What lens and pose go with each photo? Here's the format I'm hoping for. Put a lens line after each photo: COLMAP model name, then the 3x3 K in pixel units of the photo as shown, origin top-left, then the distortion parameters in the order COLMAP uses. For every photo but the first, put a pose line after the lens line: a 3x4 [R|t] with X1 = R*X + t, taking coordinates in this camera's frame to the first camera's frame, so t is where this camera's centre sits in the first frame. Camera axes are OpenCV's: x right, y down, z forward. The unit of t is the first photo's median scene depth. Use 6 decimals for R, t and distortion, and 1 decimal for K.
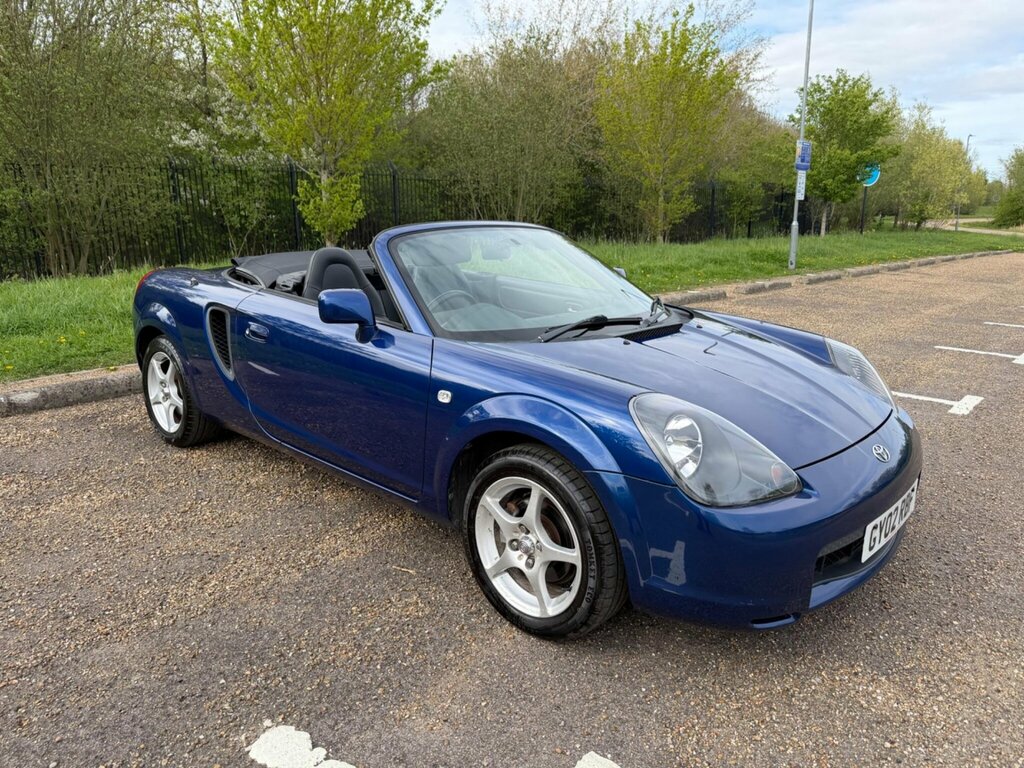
lens RADIAL K [[738.7, 0, 516.5], [0, 738.7, 385.4], [0, 0, 1]] dist [0.012389, -0.021515]
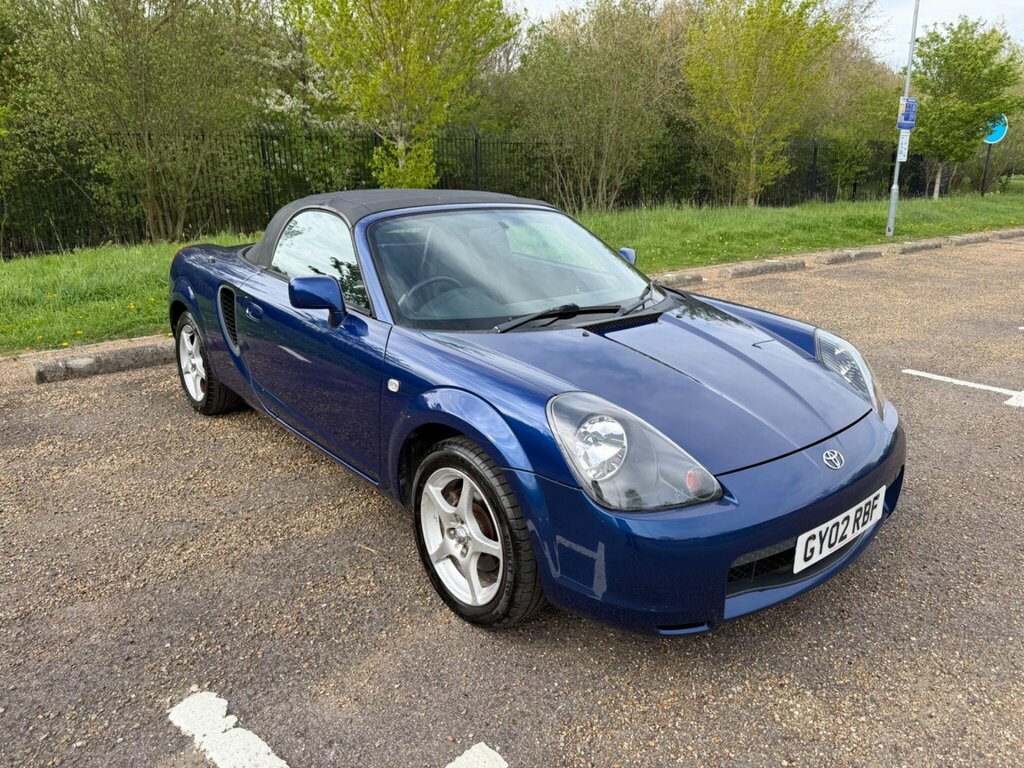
lens RADIAL K [[740.8, 0, 516.9], [0, 740.8, 384.5], [0, 0, 1]] dist [0.002459, -0.010212]
pose [[0.991410, 0.030435, -0.127198, 0.161729], [-0.024102, 0.998406, 0.051028, -0.033515], [0.128548, -0.047524, 0.990564, 0.006522]]
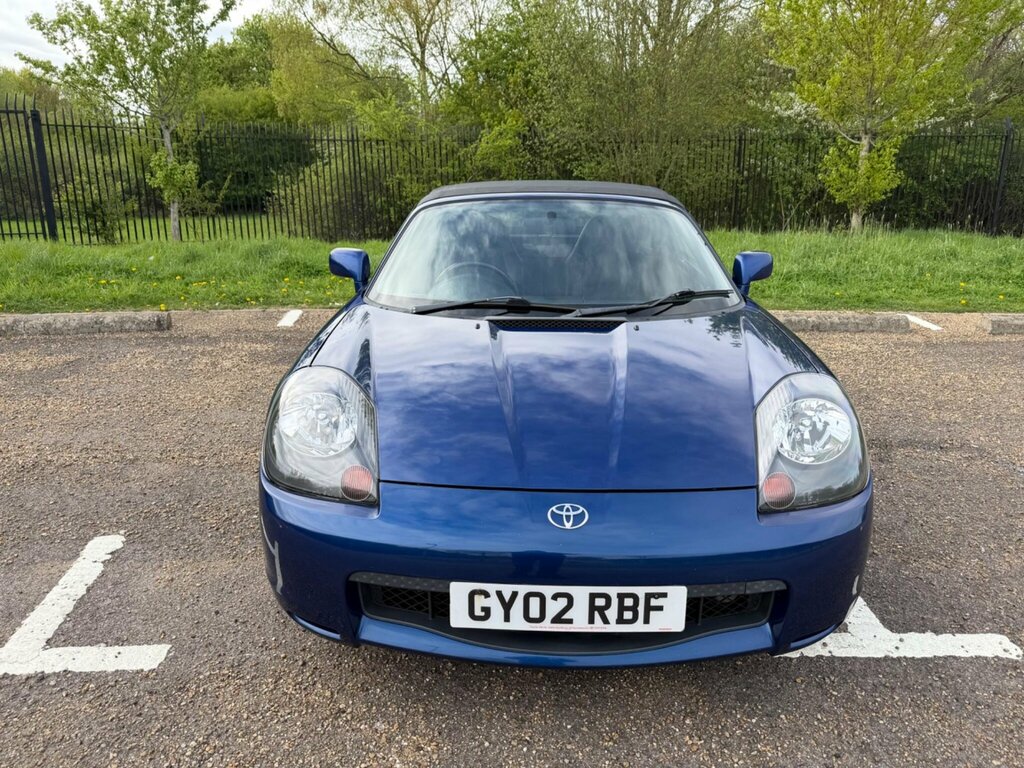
lens RADIAL K [[736.9, 0, 515.7], [0, 736.9, 384.2], [0, 0, 1]] dist [0.014781, -0.024566]
pose [[0.665226, 0.202698, -0.718601, 0.747812], [-0.174903, 0.977970, 0.113947, -0.087454], [0.725867, 0.049885, 0.686024, 0.350683]]
